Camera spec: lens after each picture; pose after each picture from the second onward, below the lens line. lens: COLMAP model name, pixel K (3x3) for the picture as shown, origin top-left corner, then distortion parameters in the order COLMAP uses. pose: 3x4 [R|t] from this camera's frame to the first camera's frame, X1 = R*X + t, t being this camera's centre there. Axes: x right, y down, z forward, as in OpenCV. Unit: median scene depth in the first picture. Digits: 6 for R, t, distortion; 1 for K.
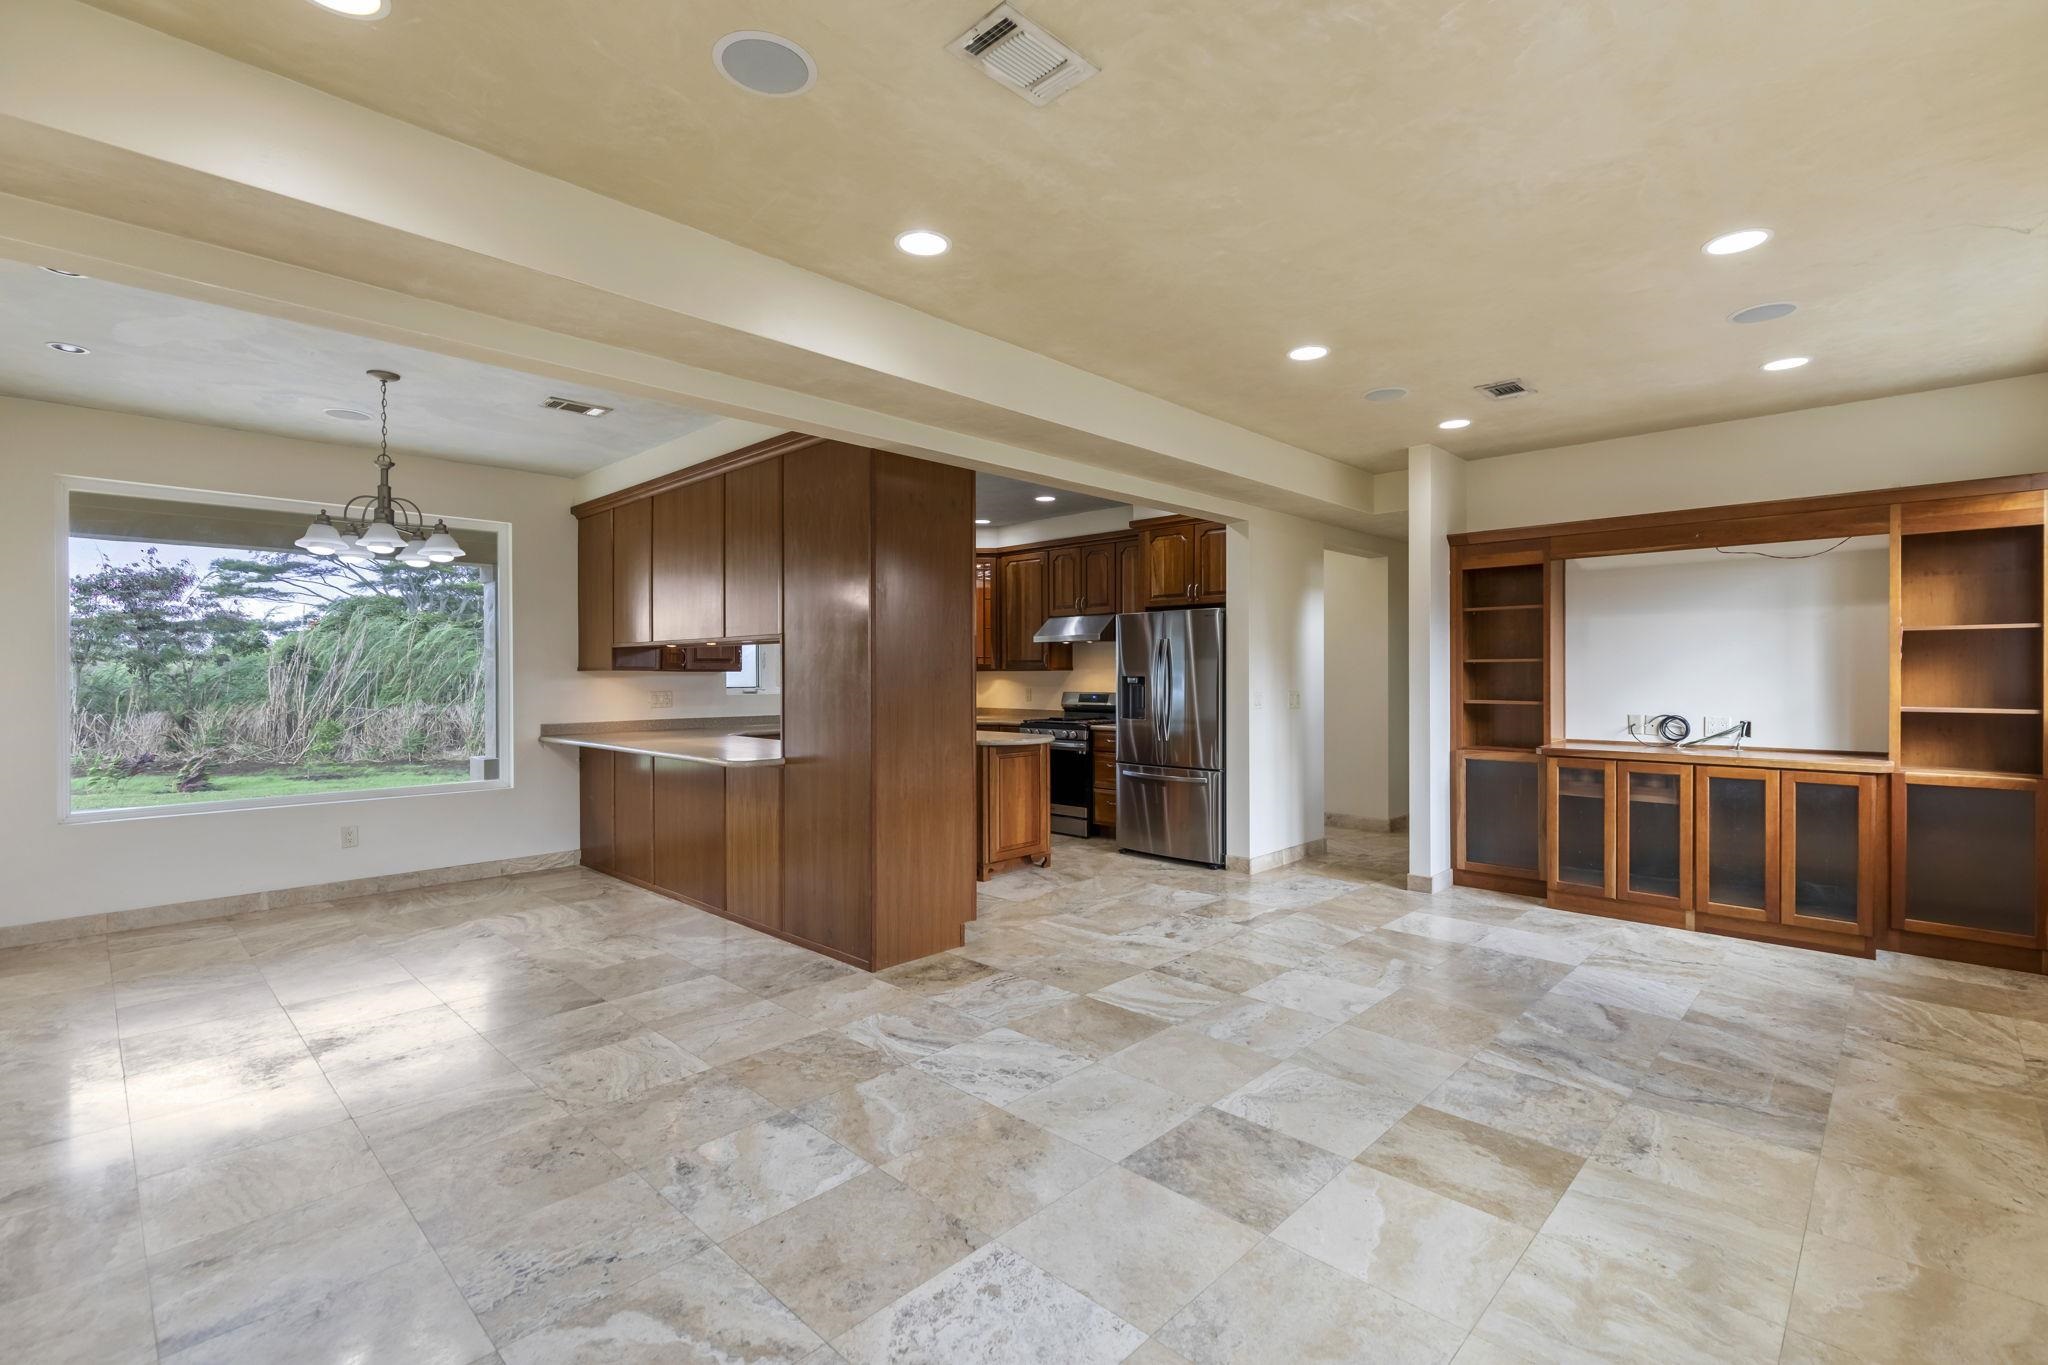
lens RADIAL K [[921.7, 0, 1031.9], [0, 921.7, 676.7], [0, 0, 1]] dist [0.005073, -0.000330]
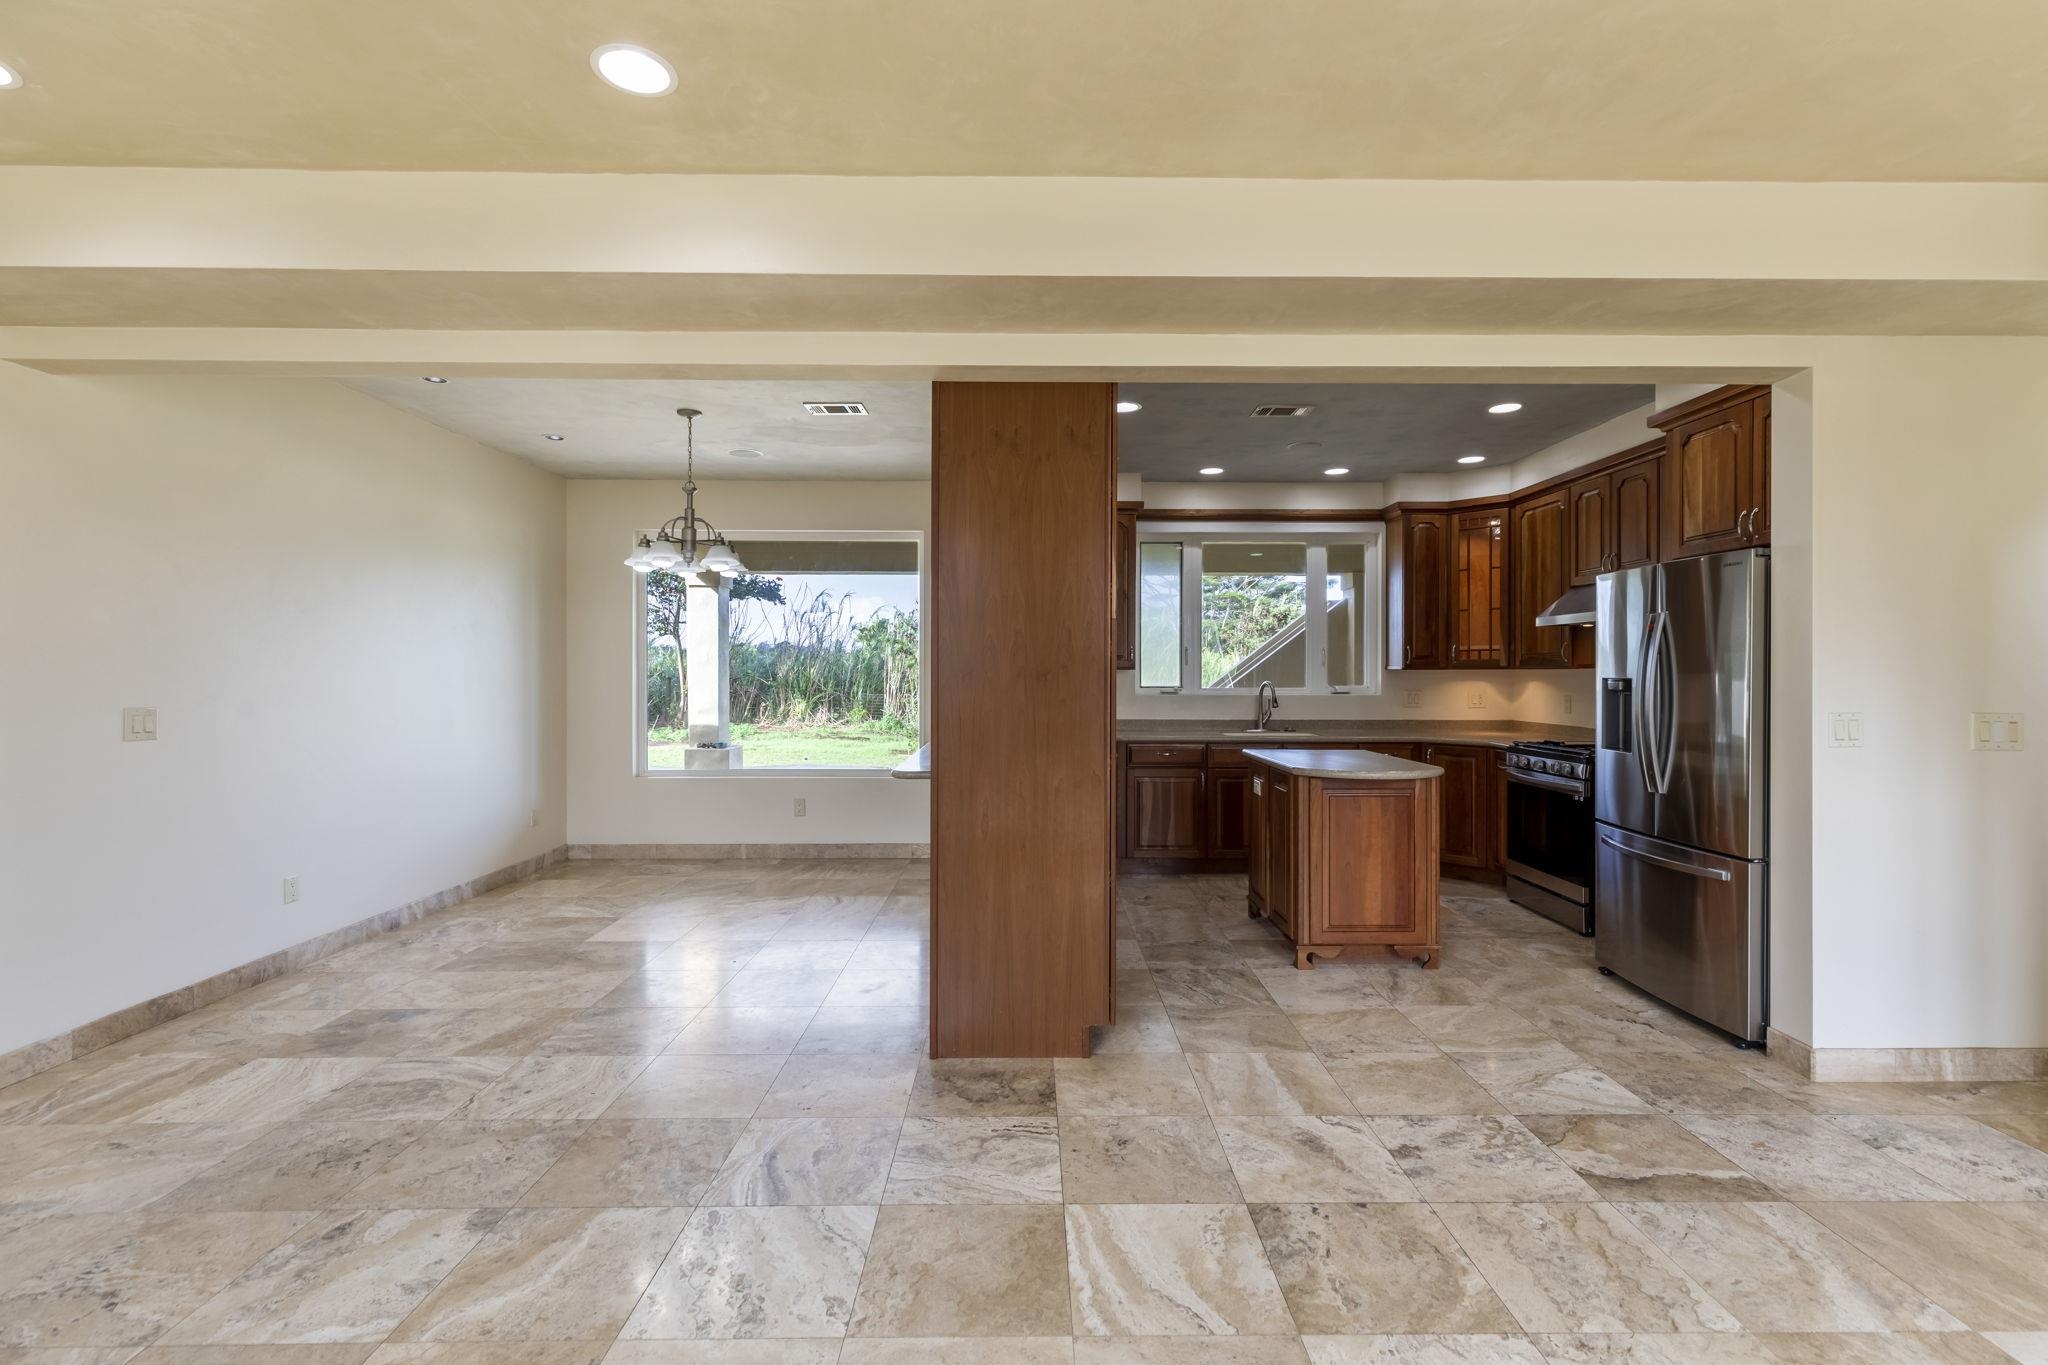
lens RADIAL K [[921.7, 0, 1033.7], [0, 921.7, 673.5], [0, 0, 1]] dist [0.005073, -0.000330]
pose [[0.700060, 0.005027, -0.714067, 0.344787], [-0.005085, 0.999985, 0.002054, -0.003646], [0.714066, 0.002193, 0.700075, 0.407082]]
